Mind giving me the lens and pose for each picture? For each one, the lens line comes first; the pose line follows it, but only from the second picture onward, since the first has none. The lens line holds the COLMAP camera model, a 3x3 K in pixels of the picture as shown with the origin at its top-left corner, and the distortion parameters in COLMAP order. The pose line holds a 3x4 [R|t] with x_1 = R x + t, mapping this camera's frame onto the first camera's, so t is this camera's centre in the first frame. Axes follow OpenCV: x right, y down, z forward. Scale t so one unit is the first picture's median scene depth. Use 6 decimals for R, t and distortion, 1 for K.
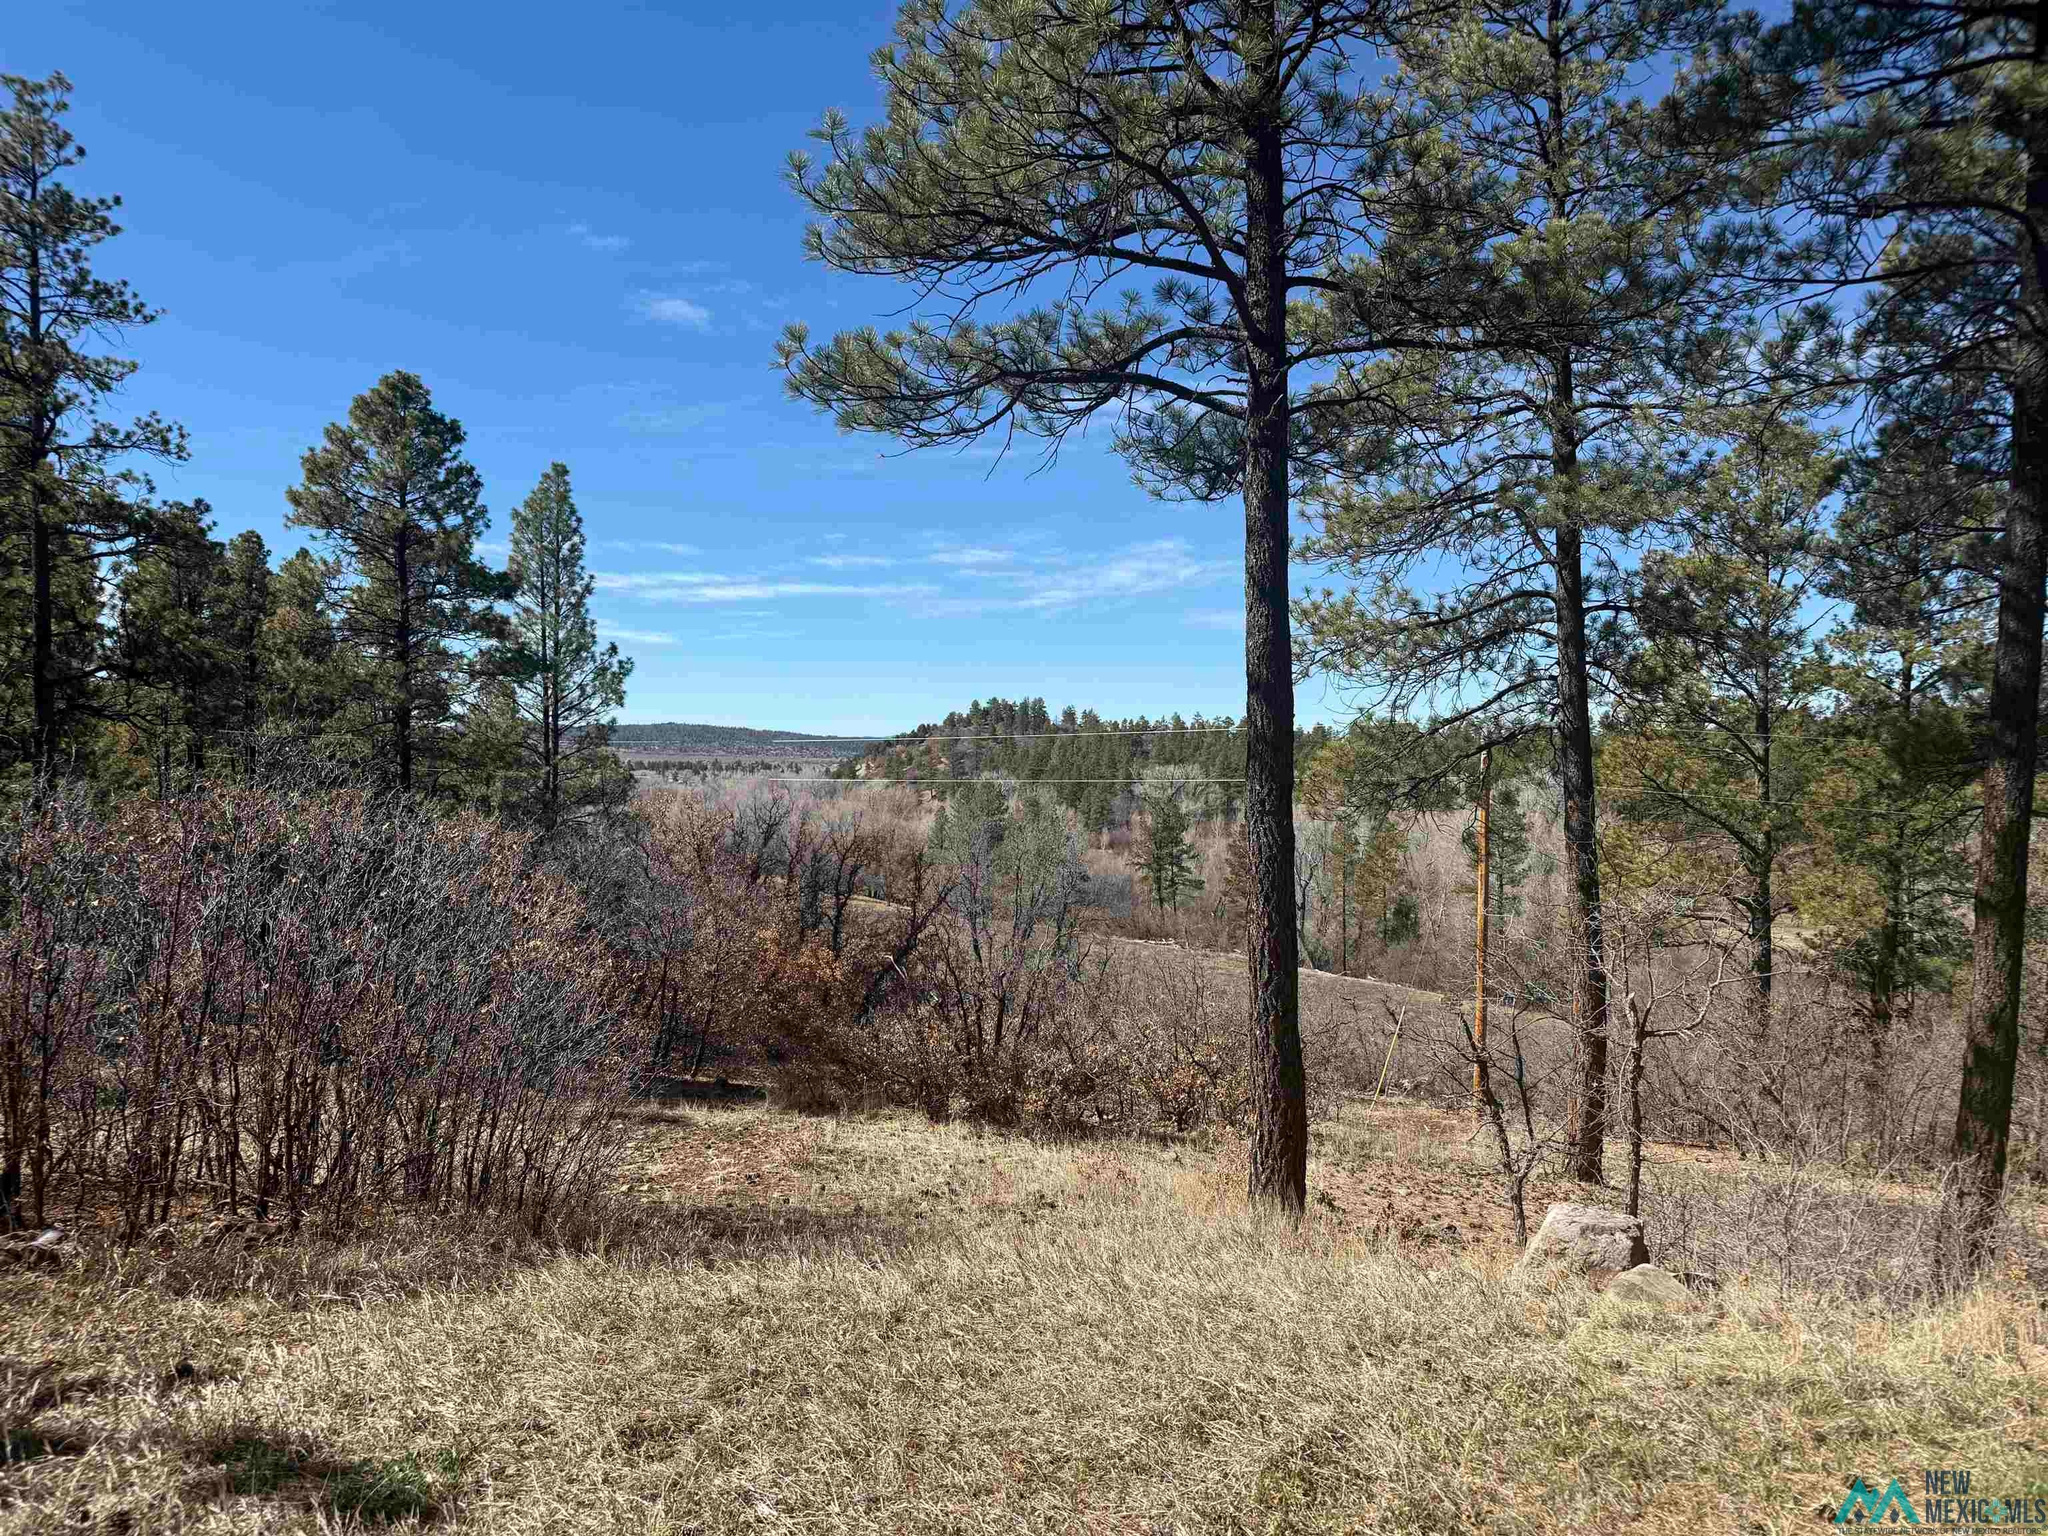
lens RADIAL K [[1438.4, 0, 1023.5], [0, 1438.4, 767.3], [0, 0, 1]] dist [-0.008030, -0.011828]
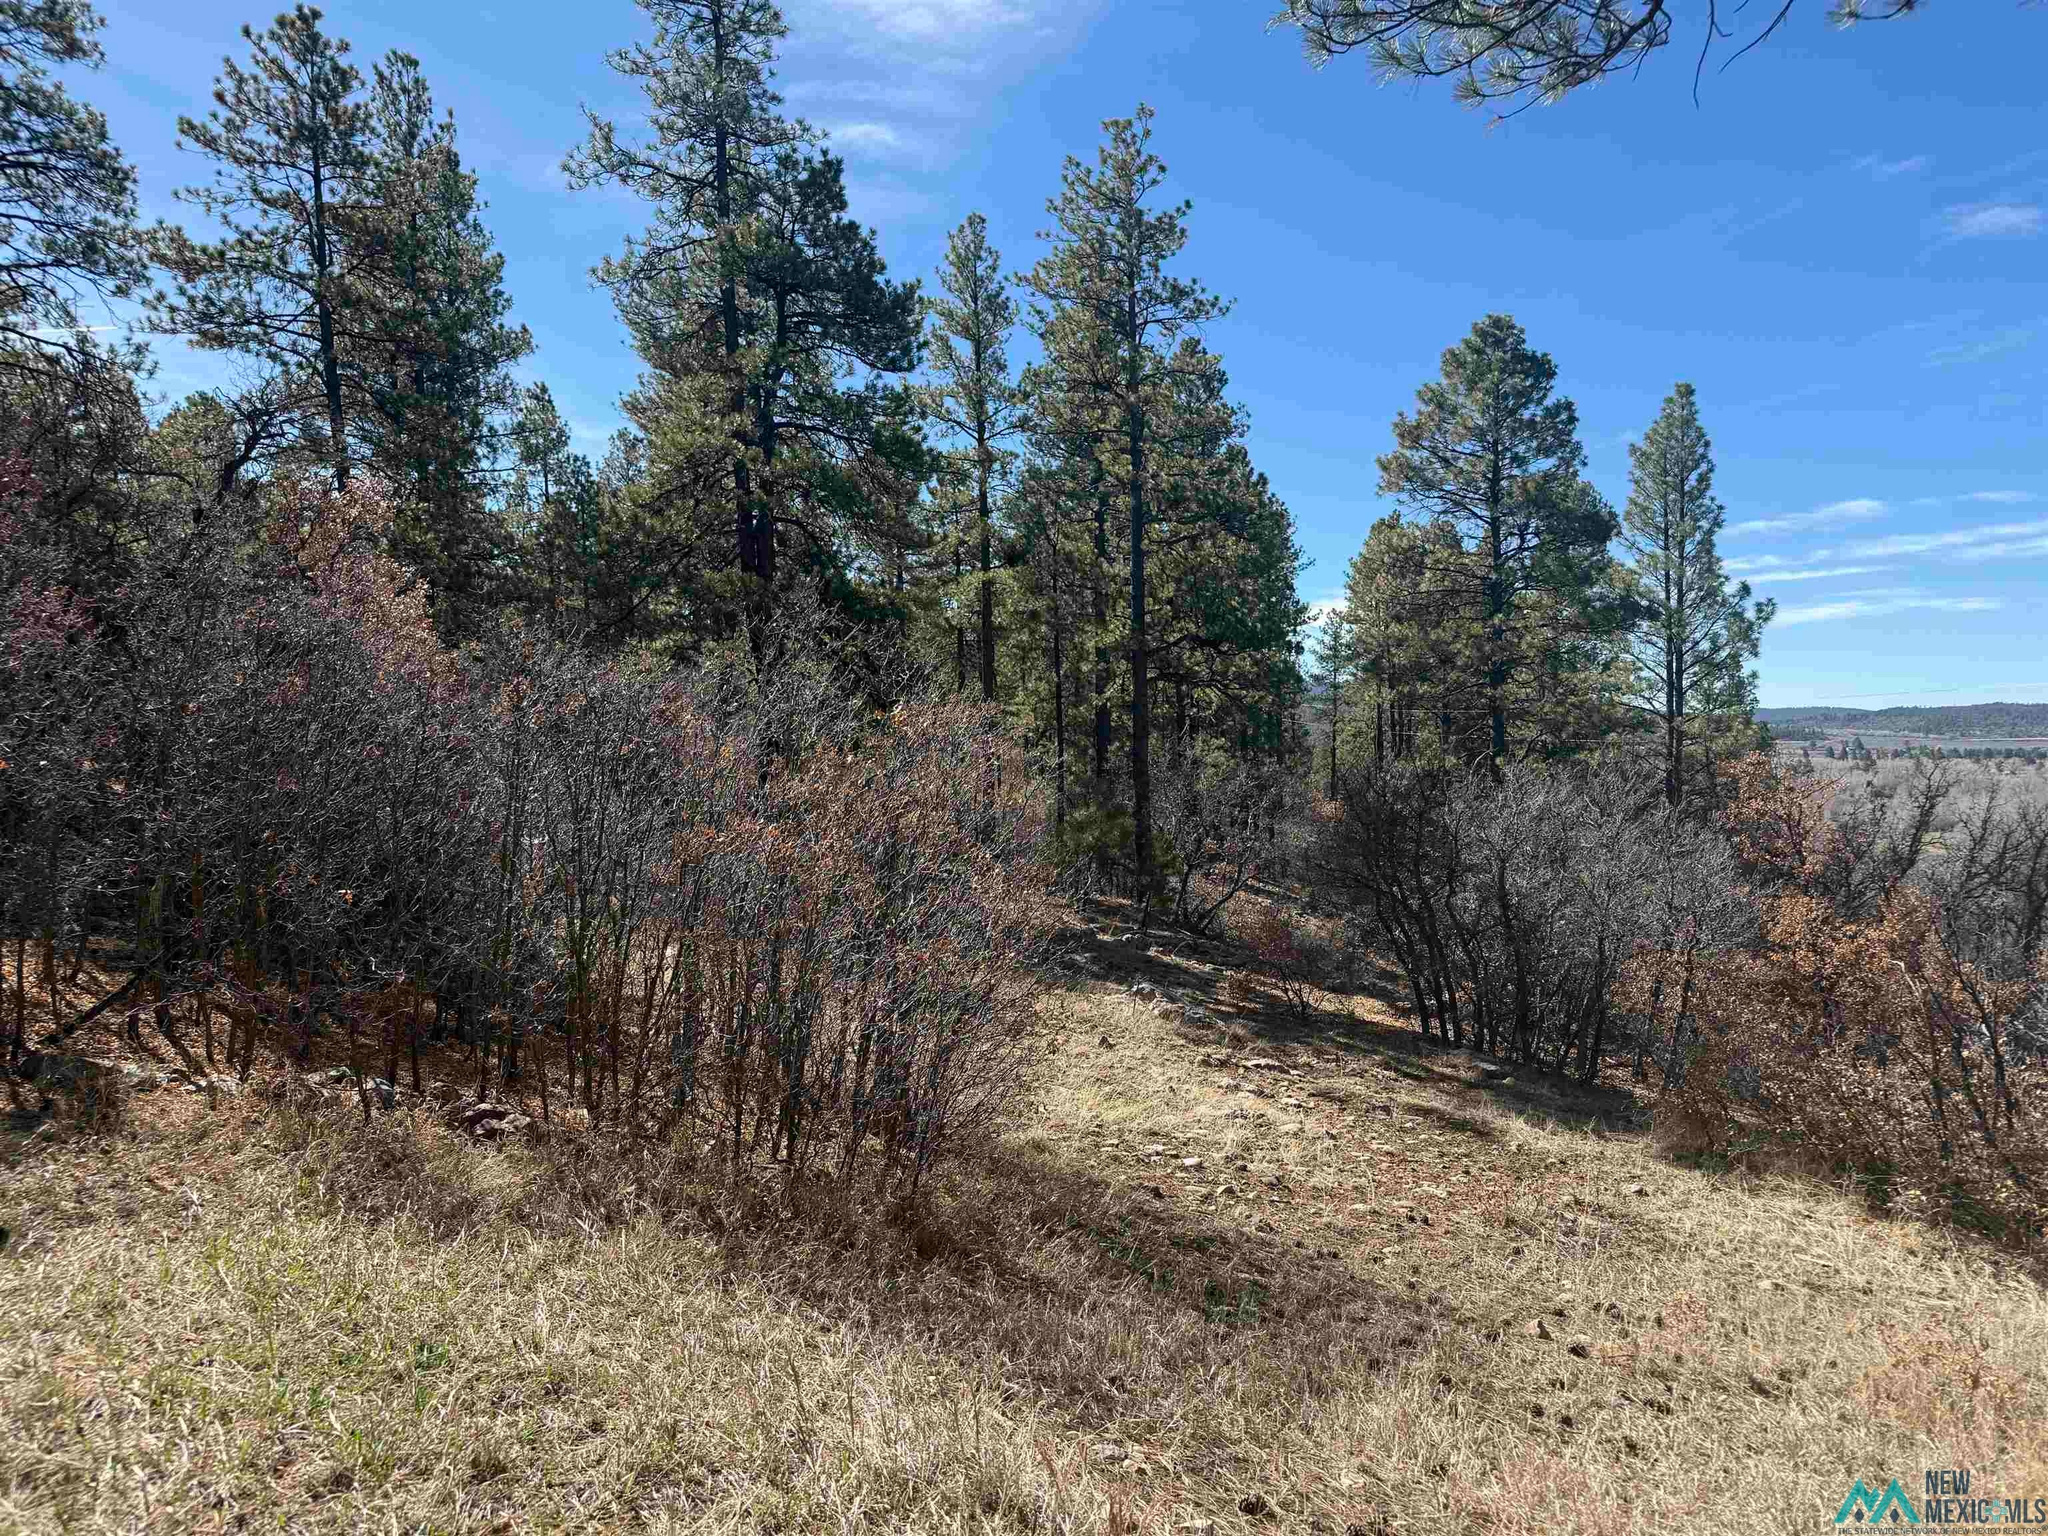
lens RADIAL K [[1438.4, 0, 1024.1], [0, 1438.4, 781.3], [0, 0, 1]] dist [-0.008030, -0.011828]
pose [[0.669394, -0.003737, -0.742898, 0.061702], [0.014630, 0.999860, 0.008153, 0.019406], [0.742763, -0.016326, 0.669355, 0.129958]]
